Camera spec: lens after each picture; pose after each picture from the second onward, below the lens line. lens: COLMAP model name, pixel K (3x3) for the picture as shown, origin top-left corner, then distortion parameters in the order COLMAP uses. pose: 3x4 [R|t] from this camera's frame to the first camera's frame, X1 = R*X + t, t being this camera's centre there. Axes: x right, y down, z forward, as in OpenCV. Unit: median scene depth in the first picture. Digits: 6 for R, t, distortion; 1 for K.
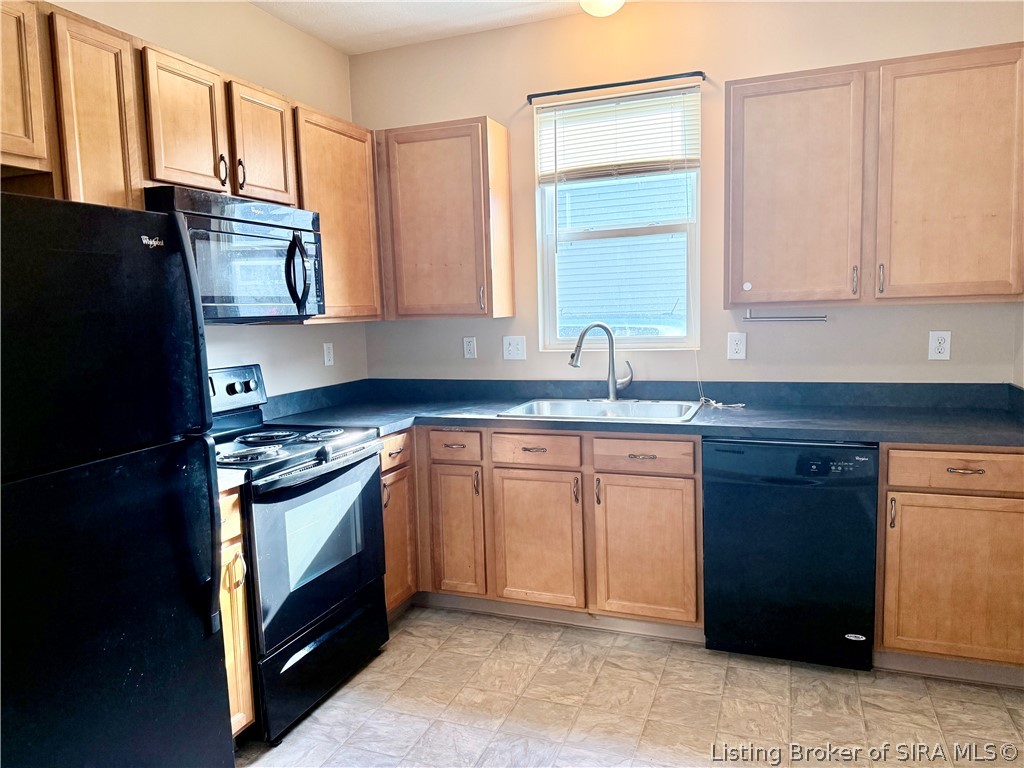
lens RADIAL K [[724.2, 0, 511.9], [0, 724.2, 379.8], [0, 0, 1]] dist [0.058216, -0.060659]
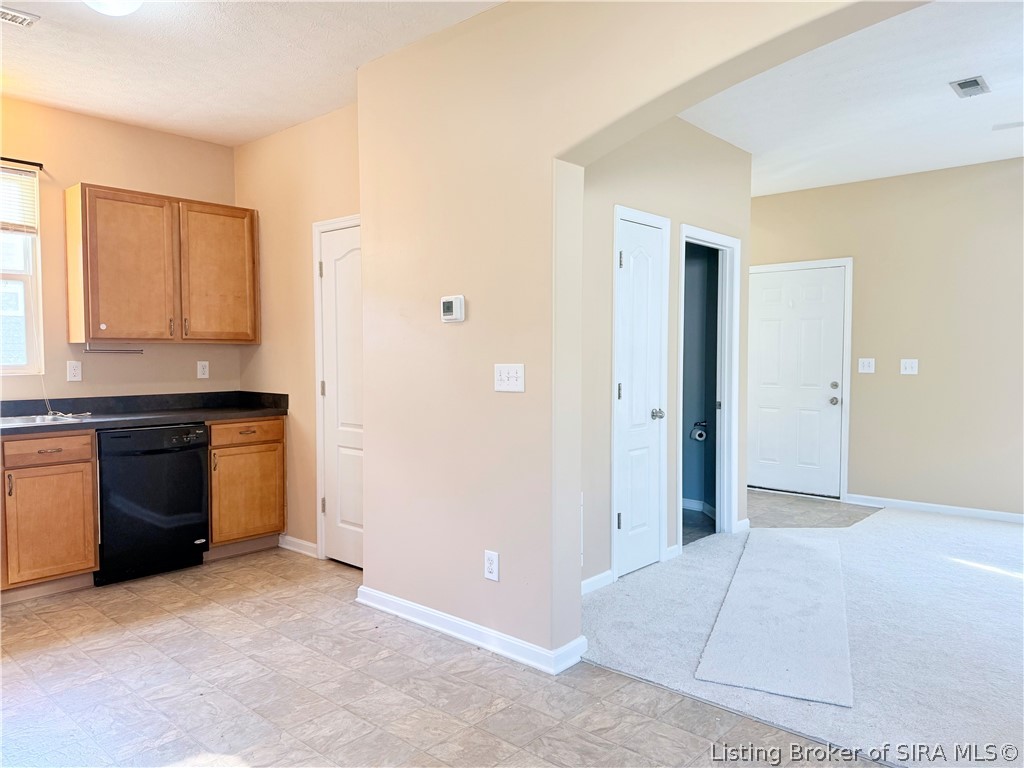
lens RADIAL K [[724.2, 0, 511.9], [0, 724.2, 379.8], [0, 0, 1]] dist [0.058216, -0.060659]
pose [[0.362220, -0.006068, 0.932073, -0.782612], [0.087724, 0.995762, -0.027608, 0.092058], [-0.927955, 0.091766, 0.361217, -0.271669]]
